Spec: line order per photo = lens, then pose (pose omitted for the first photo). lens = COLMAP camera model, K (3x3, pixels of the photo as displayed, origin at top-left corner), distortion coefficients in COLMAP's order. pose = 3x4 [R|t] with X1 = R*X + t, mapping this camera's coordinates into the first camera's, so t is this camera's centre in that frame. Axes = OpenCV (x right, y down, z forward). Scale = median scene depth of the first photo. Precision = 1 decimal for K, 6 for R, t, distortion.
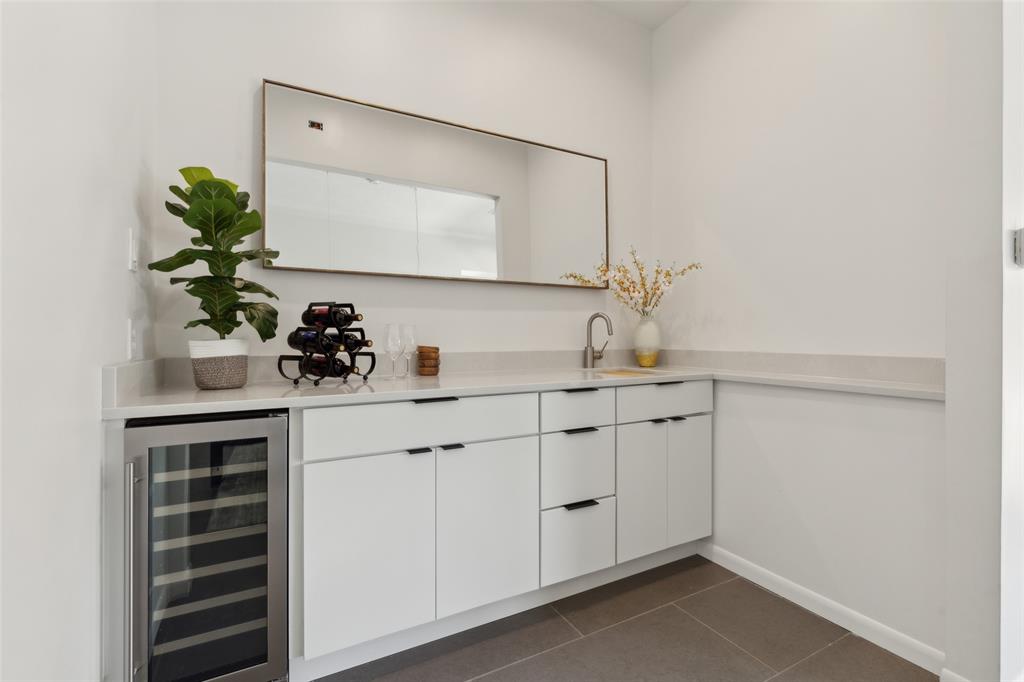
lens RADIAL K [[460.5, 0, 512.0], [0, 460.5, 341.0], [0, 0, 1]] dist [0.004277, -0.000442]
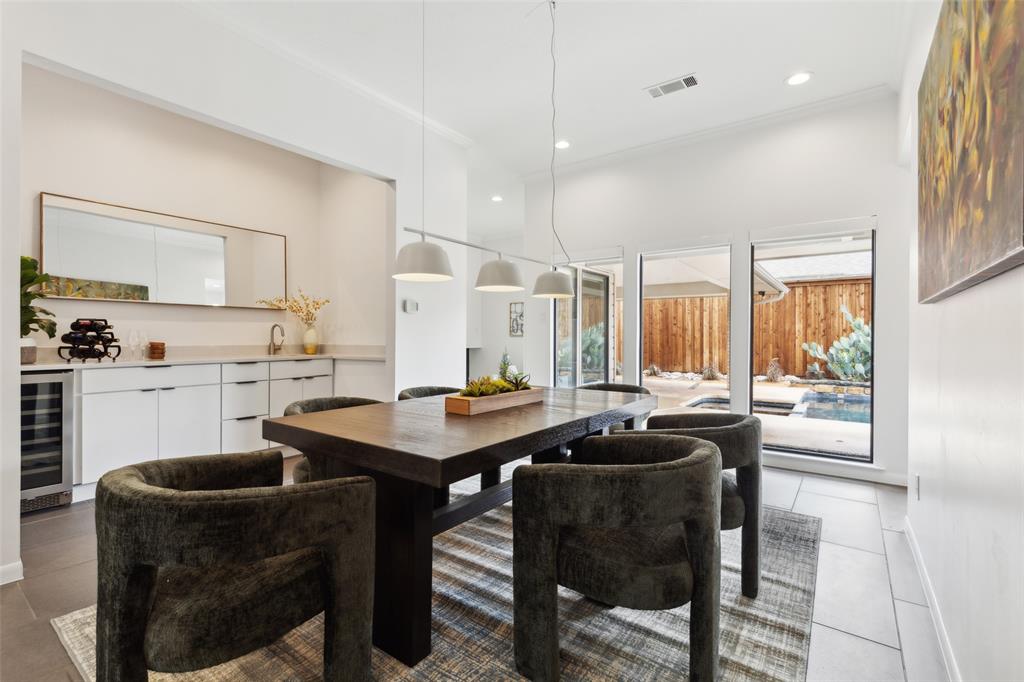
lens RADIAL K [[460.5, 0, 512.0], [0, 460.5, 341.0], [0, 0, 1]] dist [0.004277, -0.000442]
pose [[0.904960, 0.000035, 0.425497, 0.355791], [0.000795, 0.999998, -0.001775, 0.012572], [-0.425496, 0.001945, 0.904958, -1.426662]]
